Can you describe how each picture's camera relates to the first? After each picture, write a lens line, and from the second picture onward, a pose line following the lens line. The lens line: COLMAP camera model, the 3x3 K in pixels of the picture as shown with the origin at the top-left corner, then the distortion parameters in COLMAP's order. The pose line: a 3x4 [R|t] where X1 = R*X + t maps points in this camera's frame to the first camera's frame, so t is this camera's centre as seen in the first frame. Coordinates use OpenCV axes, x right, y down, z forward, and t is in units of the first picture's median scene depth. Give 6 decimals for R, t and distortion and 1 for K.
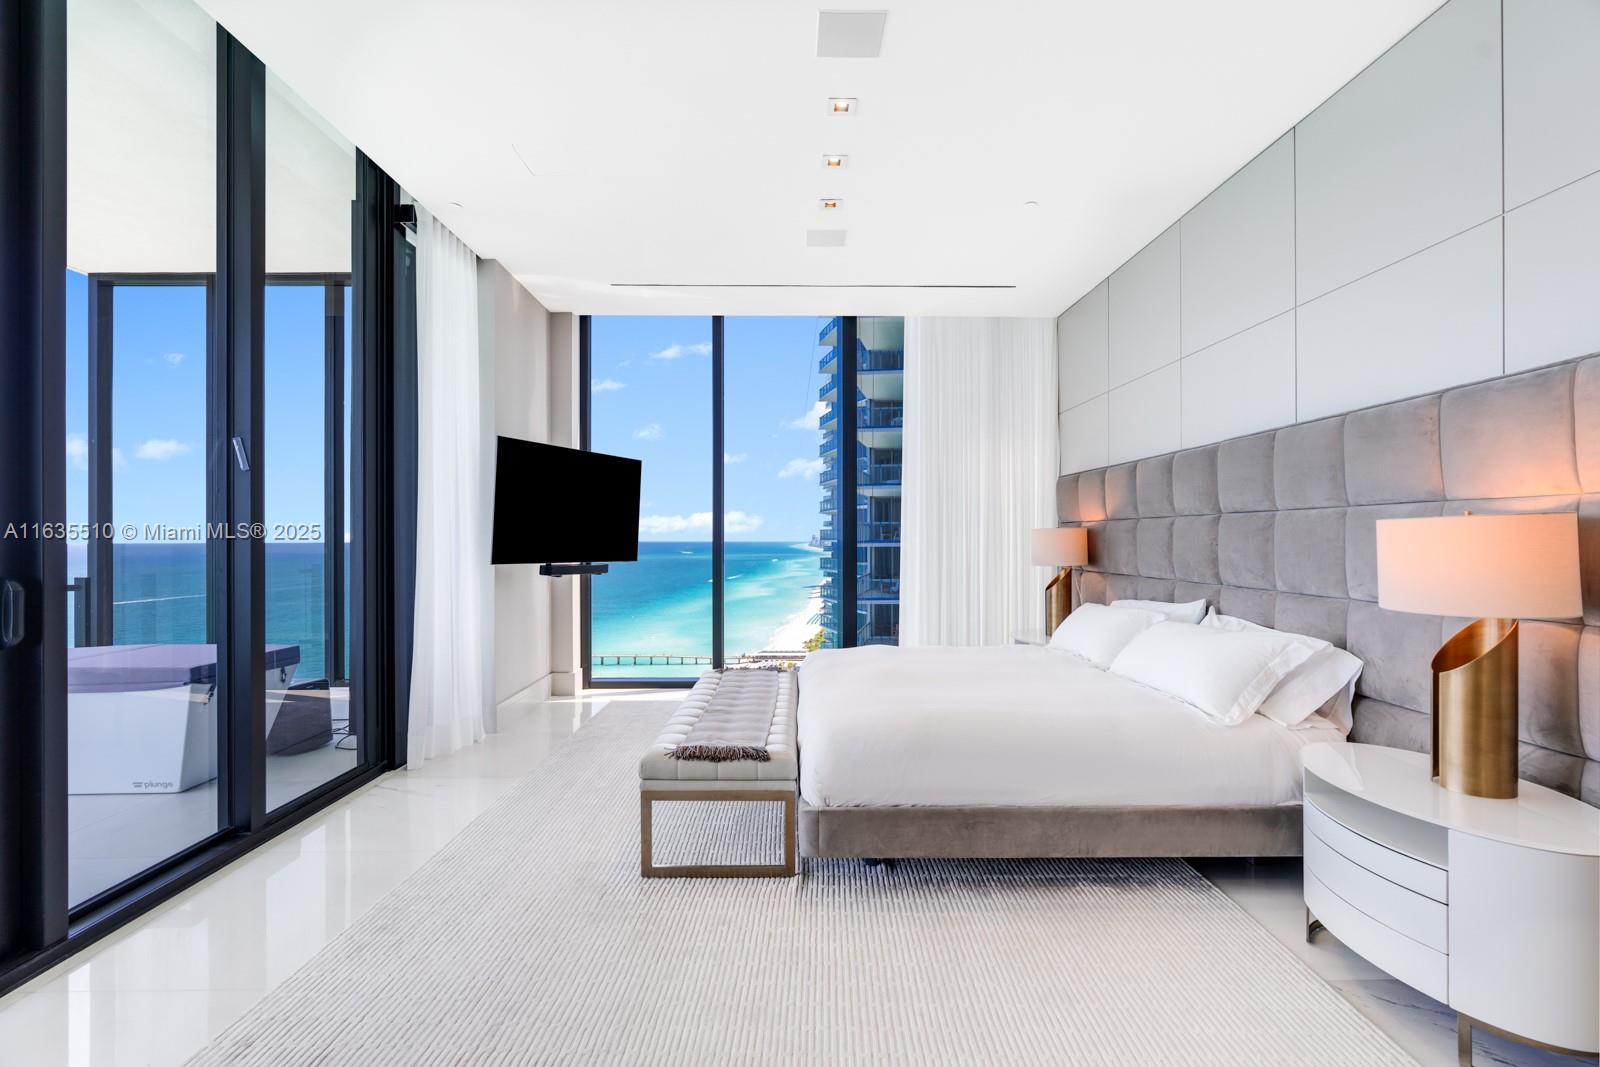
lens RADIAL K [[742.4, 0, 799.5], [0, 742.4, 526.5], [0, 0, 1]] dist [-0.000178, 0.000419]
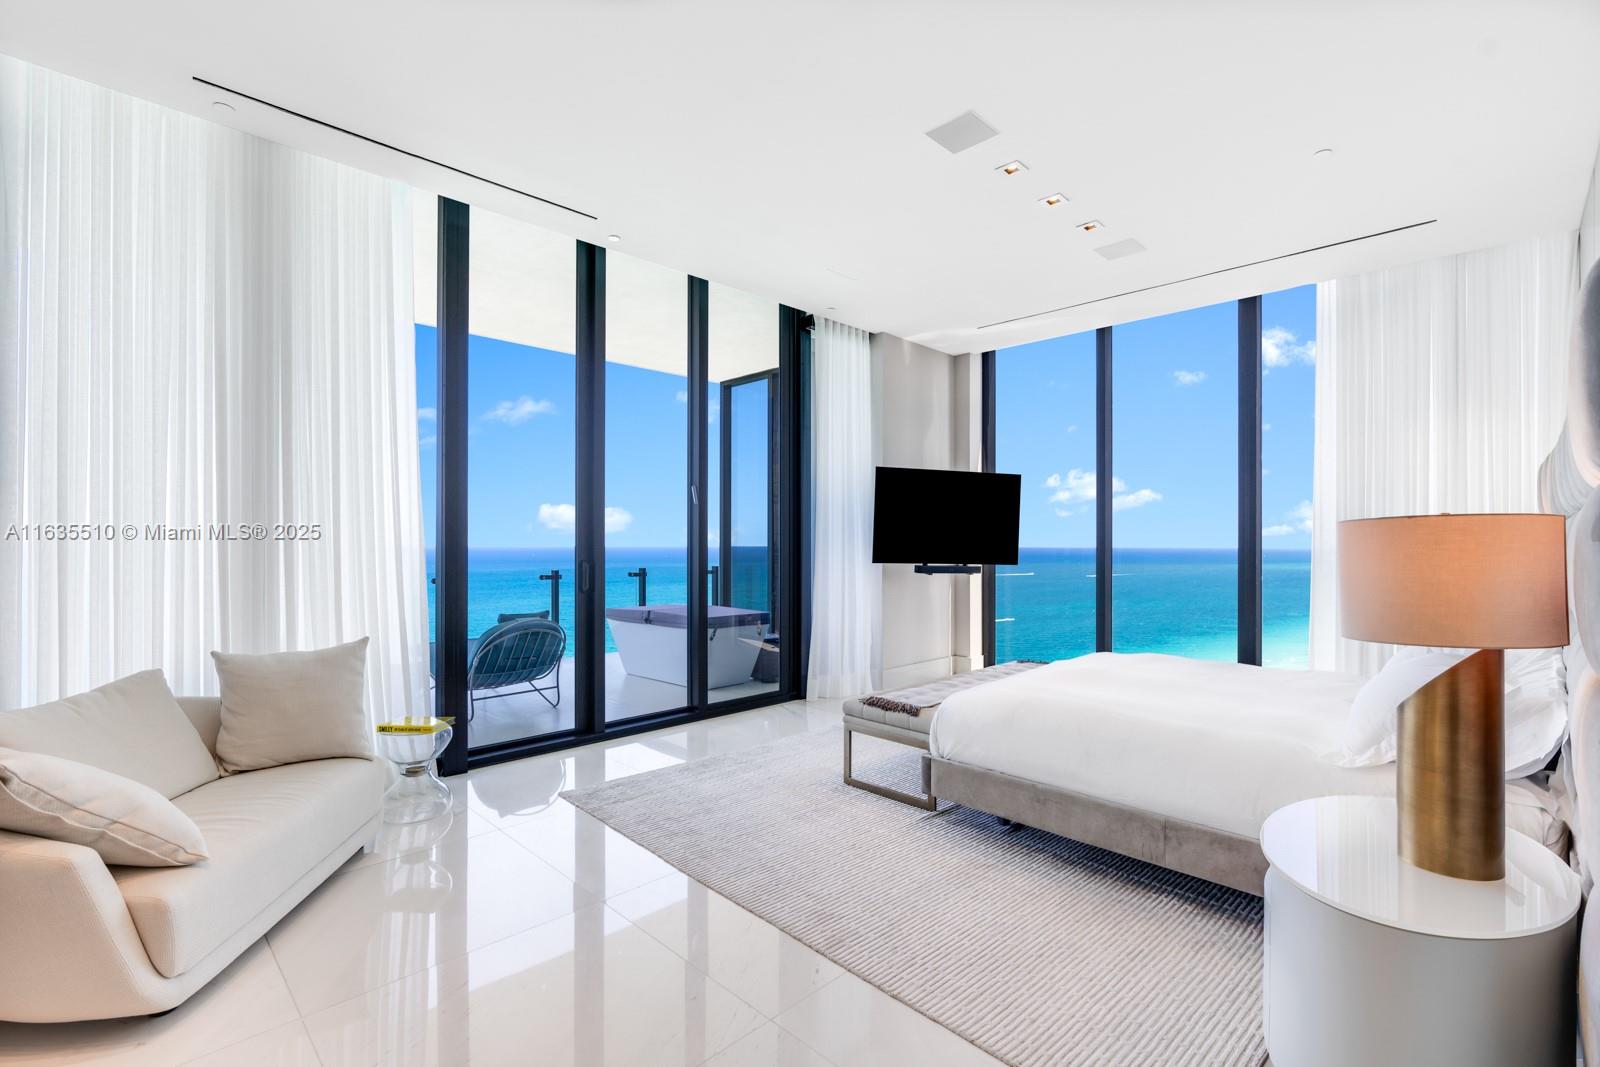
lens RADIAL K [[742.4, 0, 797.3], [0, 742.4, 542.1], [0, 0, 1]] dist [-0.000178, 0.000419]
pose [[0.684316, 0.002157, -0.729182, 0.462968], [0.005271, 0.999955, 0.007904, 0.001933], [0.729166, -0.009252, 0.684274, -0.015987]]
